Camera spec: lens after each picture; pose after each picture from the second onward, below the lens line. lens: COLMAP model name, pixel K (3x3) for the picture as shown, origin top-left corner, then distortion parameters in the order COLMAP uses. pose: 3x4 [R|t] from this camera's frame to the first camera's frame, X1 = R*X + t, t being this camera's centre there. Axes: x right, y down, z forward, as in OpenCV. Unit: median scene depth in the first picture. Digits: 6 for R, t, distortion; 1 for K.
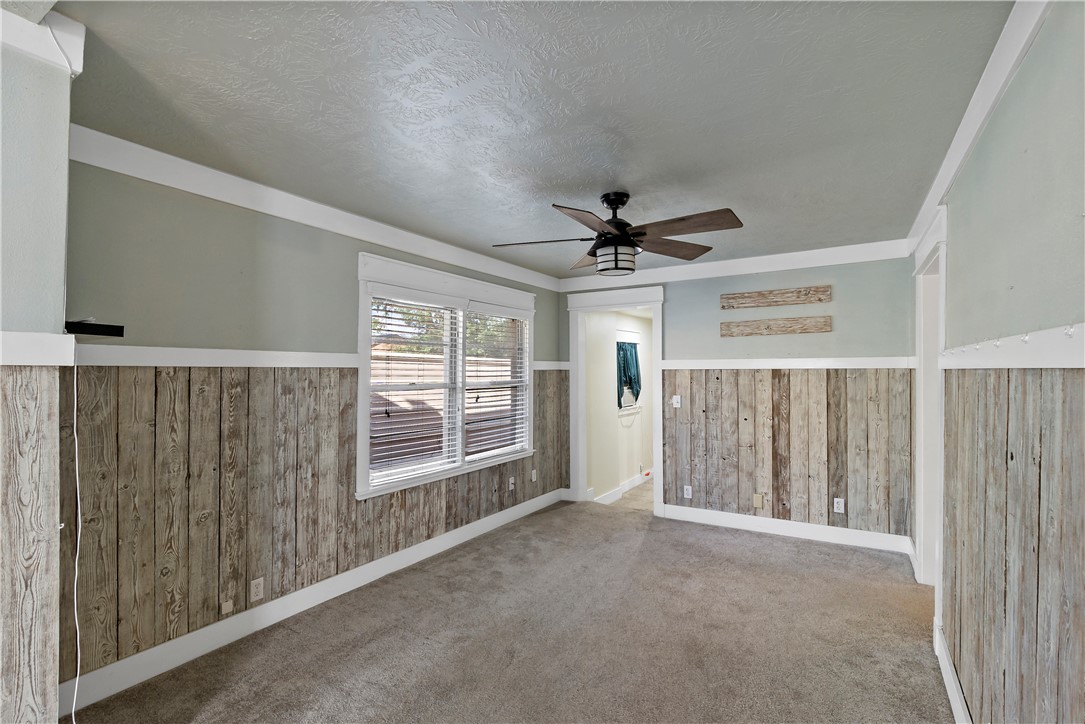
lens RADIAL K [[509.2, 0, 540.4], [0, 509.2, 364.3], [0, 0, 1]] dist [-0.001776, 0.000041]
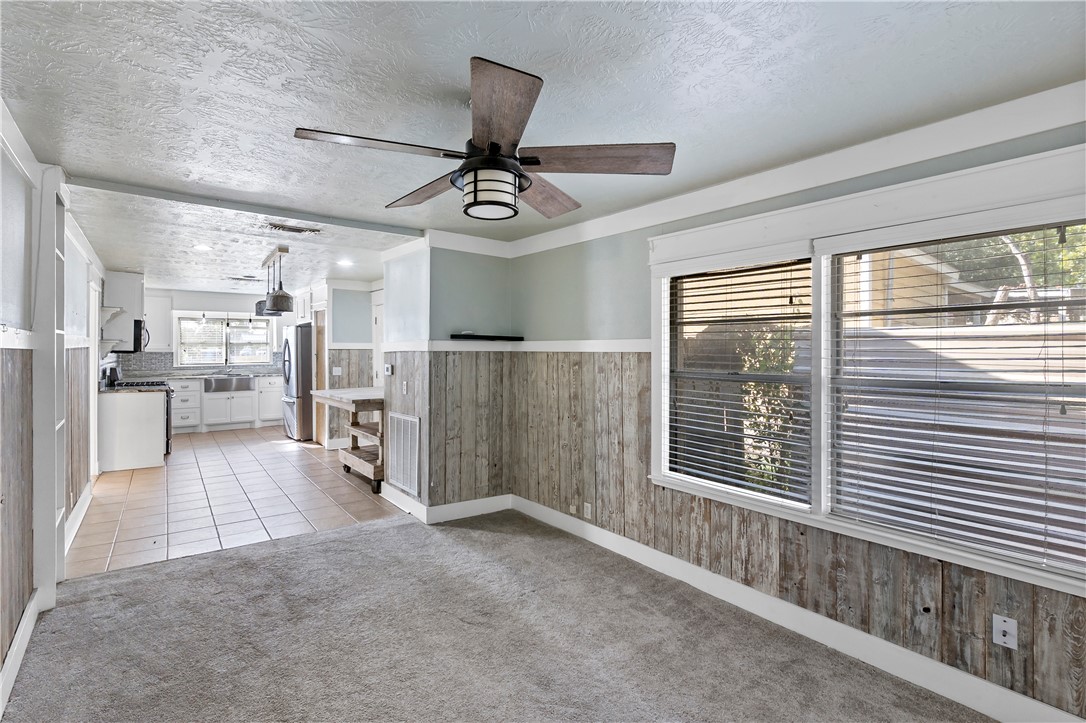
lens RADIAL K [[509.6, 0, 540.9], [0, 509.6, 363.8], [0, 0, 1]] dist [-0.001776, 0.000041]
pose [[-0.348573, 0.014739, -0.937166, 0.697629], [0.000174, 0.999877, 0.015661, 0.014369], [0.937281, 0.005296, -0.348533, 1.194766]]
